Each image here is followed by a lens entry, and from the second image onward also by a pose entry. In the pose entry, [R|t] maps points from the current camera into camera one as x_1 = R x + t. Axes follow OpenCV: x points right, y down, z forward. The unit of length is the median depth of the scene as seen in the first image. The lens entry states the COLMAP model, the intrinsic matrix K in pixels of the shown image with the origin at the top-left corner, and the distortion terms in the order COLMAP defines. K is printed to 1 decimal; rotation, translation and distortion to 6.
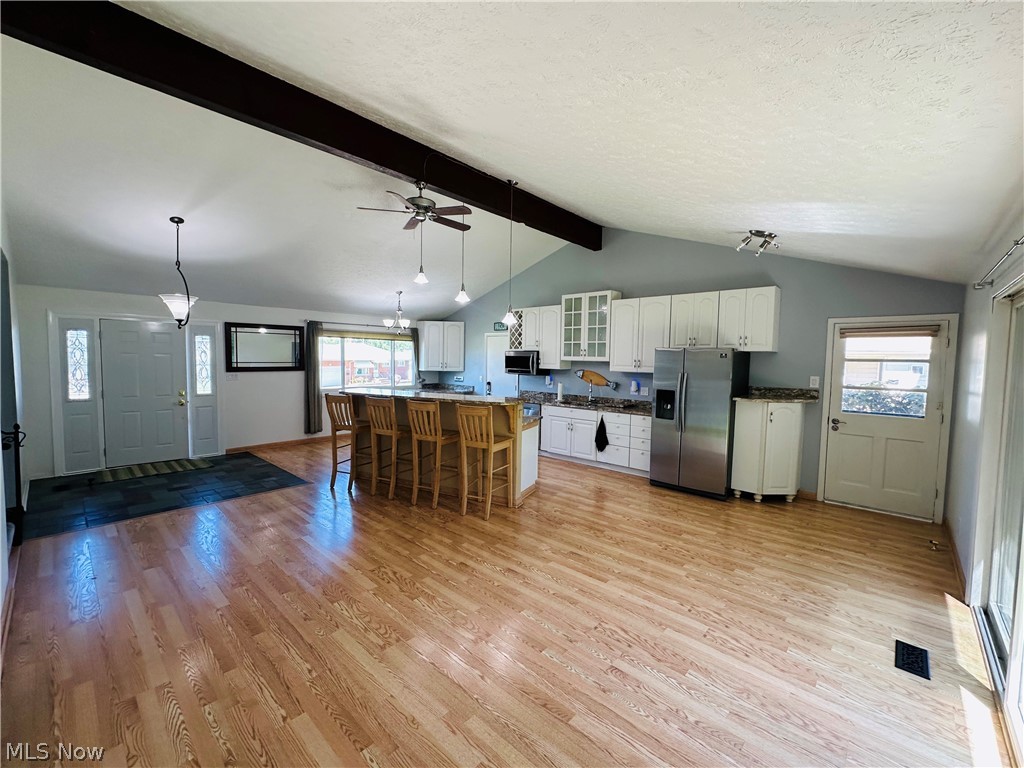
lens RADIAL K [[422.6, 0, 513.3], [0, 422.6, 384.1], [0, 0, 1]] dist [0.000371, 0.000090]
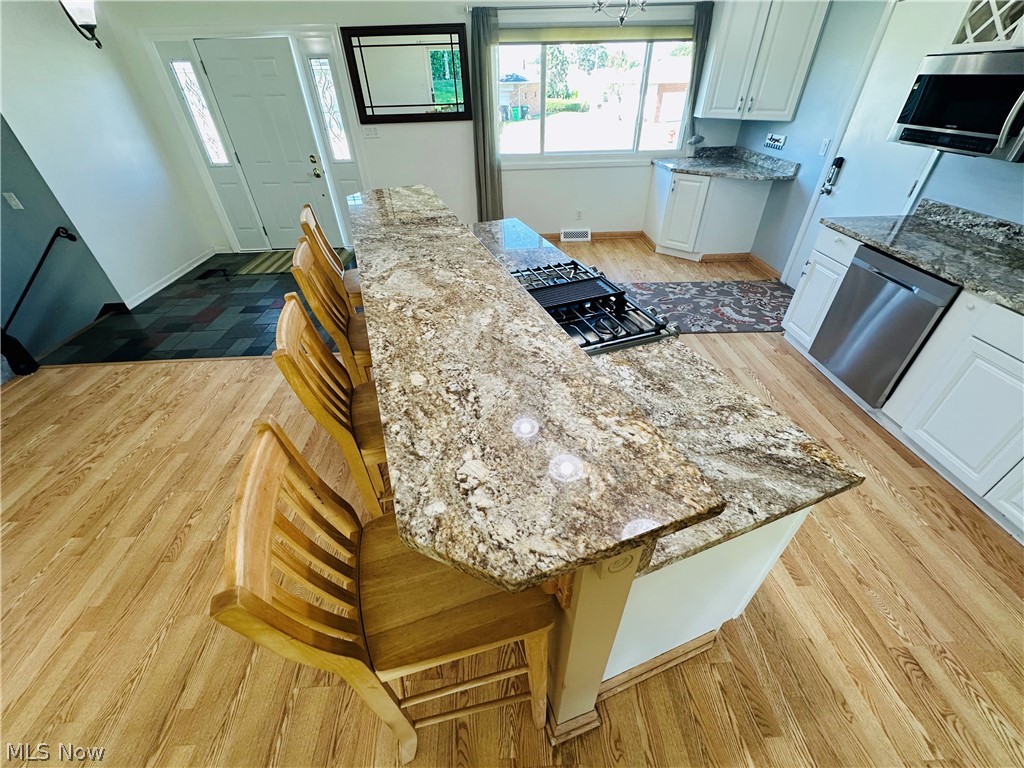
lens RADIAL K [[406.7, 0, 514.9], [0, 406.7, 381.6], [0, 0, 1]] dist [-0.000391, 0.000115]
pose [[0.713356, 0.395209, -0.578734, 0.033474], [-0.012002, 0.832585, 0.553767, -0.047729], [0.700699, -0.388087, 0.598673, 0.608057]]
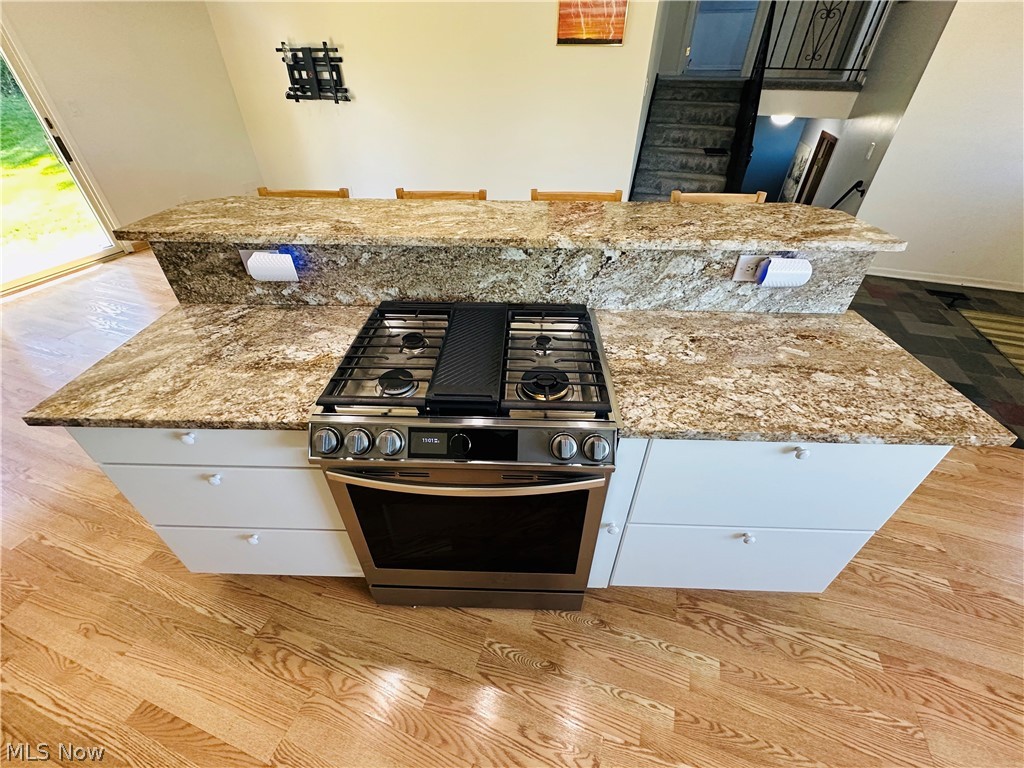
lens RADIAL K [[422.6, 0, 513.3], [0, 422.6, 384.1], [0, 0, 1]] dist [0.000371, 0.000090]
pose [[-0.913094, 0.232514, -0.334957, -0.062497], [-0.046458, 0.756804, 0.651989, -0.060285], [0.405093, 0.610889, -0.680231, 0.935890]]
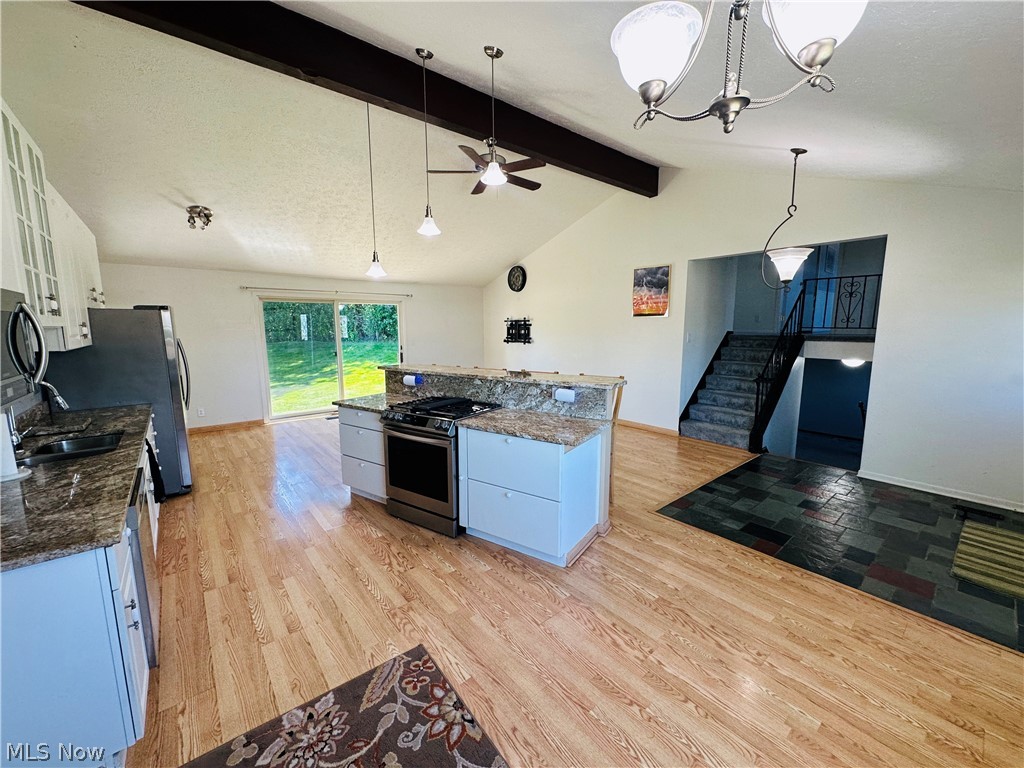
lens RADIAL K [[408.2, 0, 512.0], [0, 408.2, 384.0], [0, 0, 1]] dist [0.002494, 0.000463]
pose [[-0.990736, -0.032374, 0.131886, -0.258270], [-0.003995, 0.977697, 0.209984, -0.081804], [-0.135742, 0.207512, -0.968769, 1.259195]]
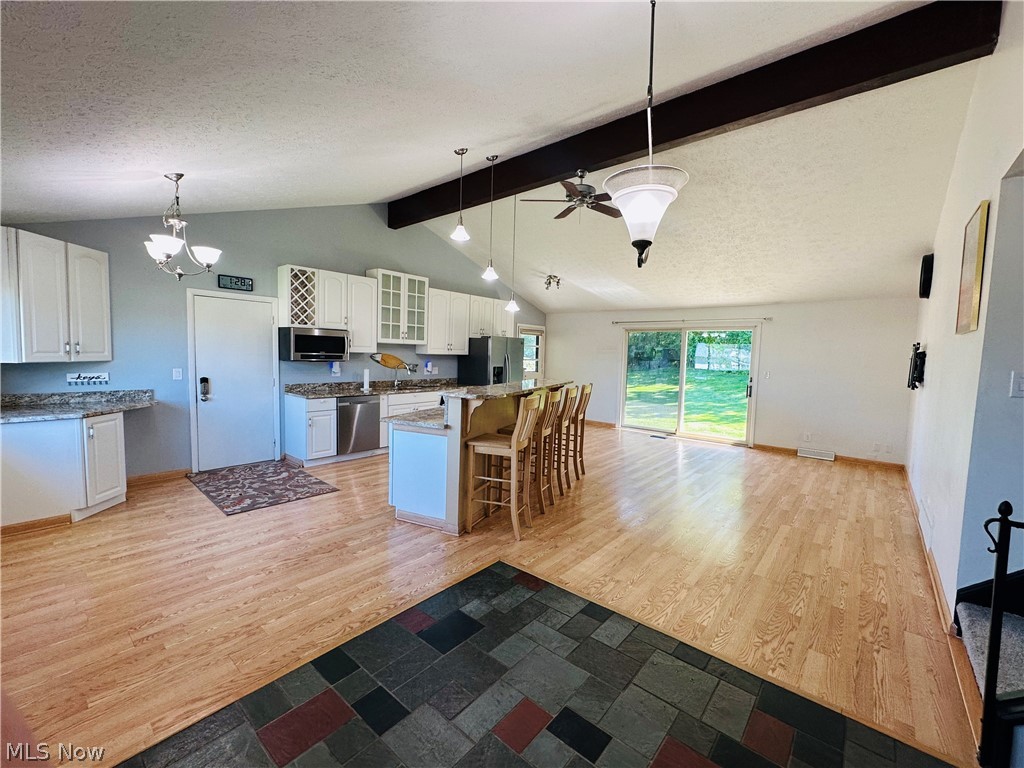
lens RADIAL K [[422.6, 0, 513.3], [0, 422.6, 384.1], [0, 0, 1]] dist [0.000371, 0.000090]
pose [[-0.035517, -0.091276, 0.995192, -0.796898], [0.035962, 0.995059, 0.092547, -0.042818], [-0.998722, 0.039076, -0.032059, 0.766082]]
